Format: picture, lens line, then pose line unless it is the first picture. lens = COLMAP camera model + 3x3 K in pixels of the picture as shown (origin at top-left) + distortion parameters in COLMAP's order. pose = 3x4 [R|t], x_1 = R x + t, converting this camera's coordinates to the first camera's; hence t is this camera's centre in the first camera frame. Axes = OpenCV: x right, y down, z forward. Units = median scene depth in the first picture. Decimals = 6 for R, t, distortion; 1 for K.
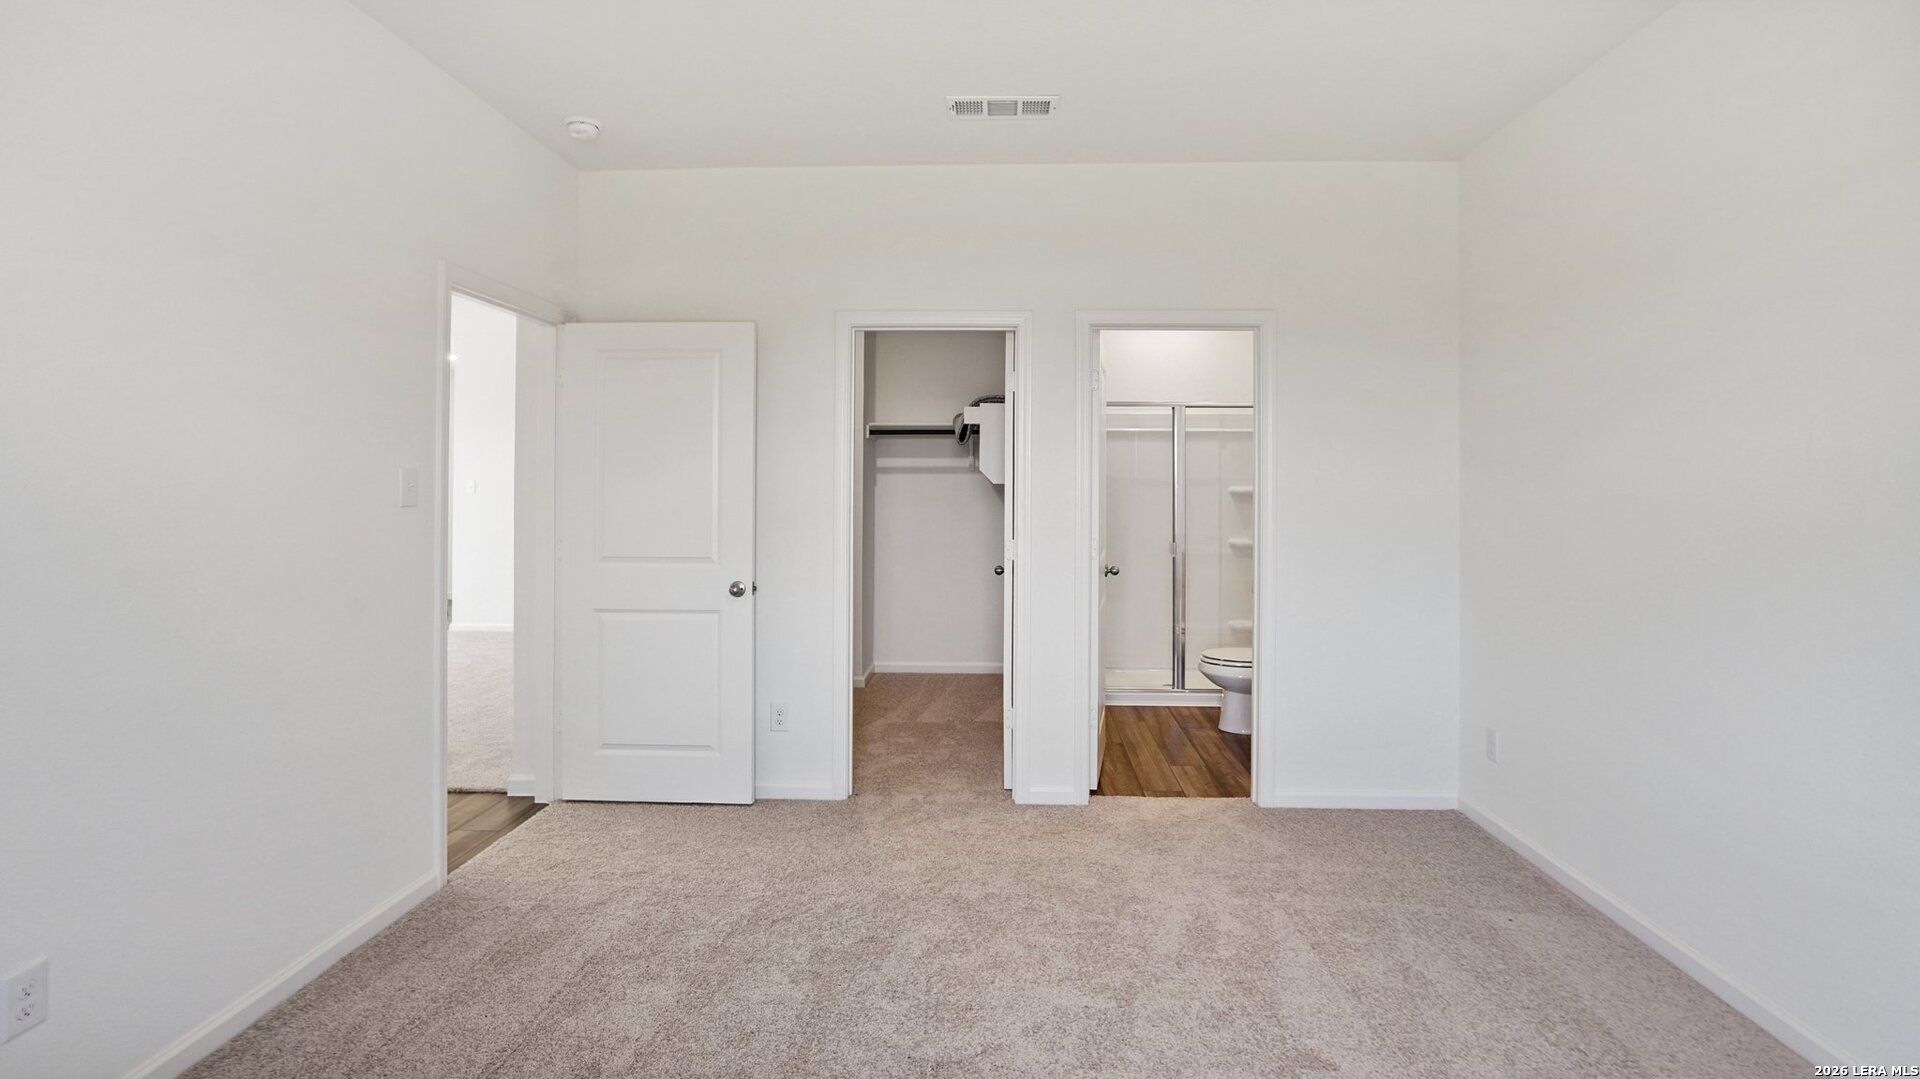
lens RADIAL K [[917.5, 0, 932.3], [0, 917.5, 484.5], [0, 0, 1]] dist [-0.043237, 0.028909]
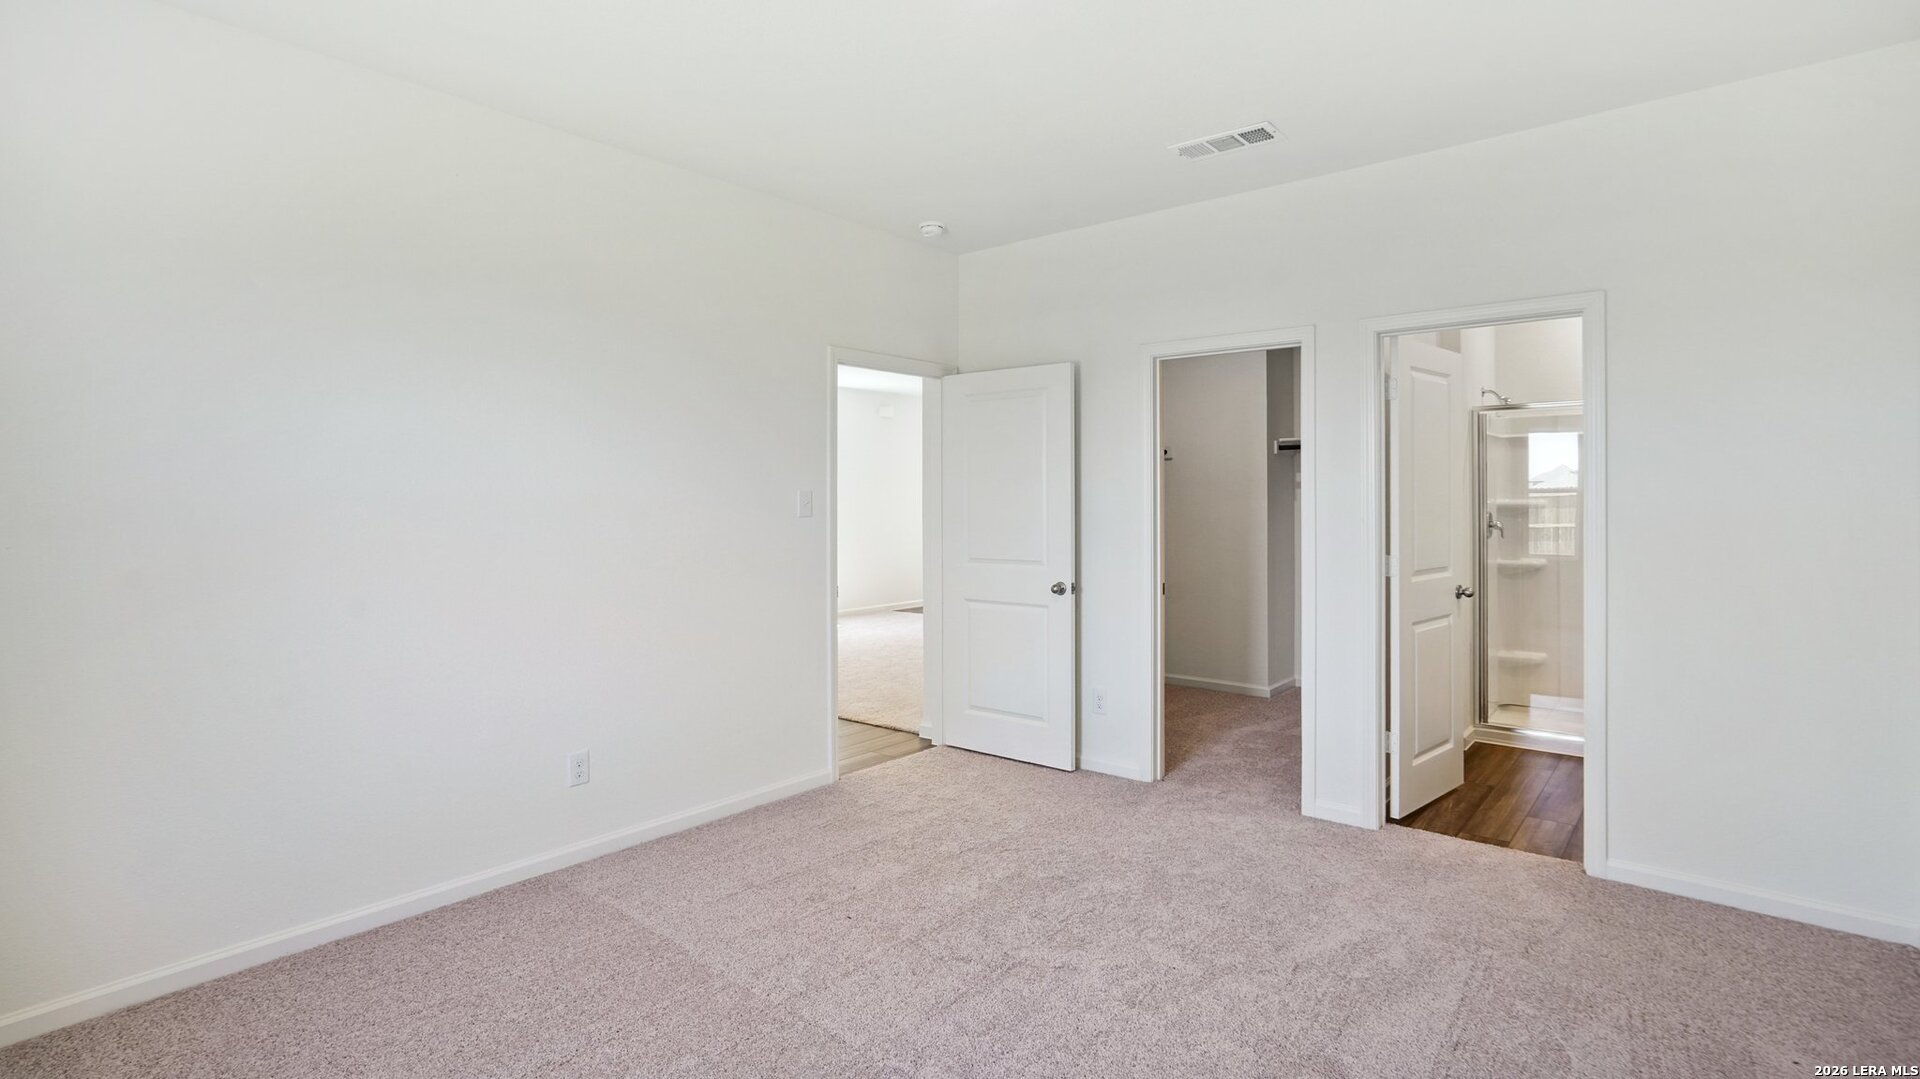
lens RADIAL K [[918.9, 0, 964.3], [0, 918.9, 500.0], [0, 0, 1]] dist [-0.055168, 0.035980]
pose [[0.797370, -0.006495, -0.603456, 0.429434], [0.005295, 0.999979, -0.003766, 0.004176], [0.603467, -0.000192, 0.797388, -0.025803]]
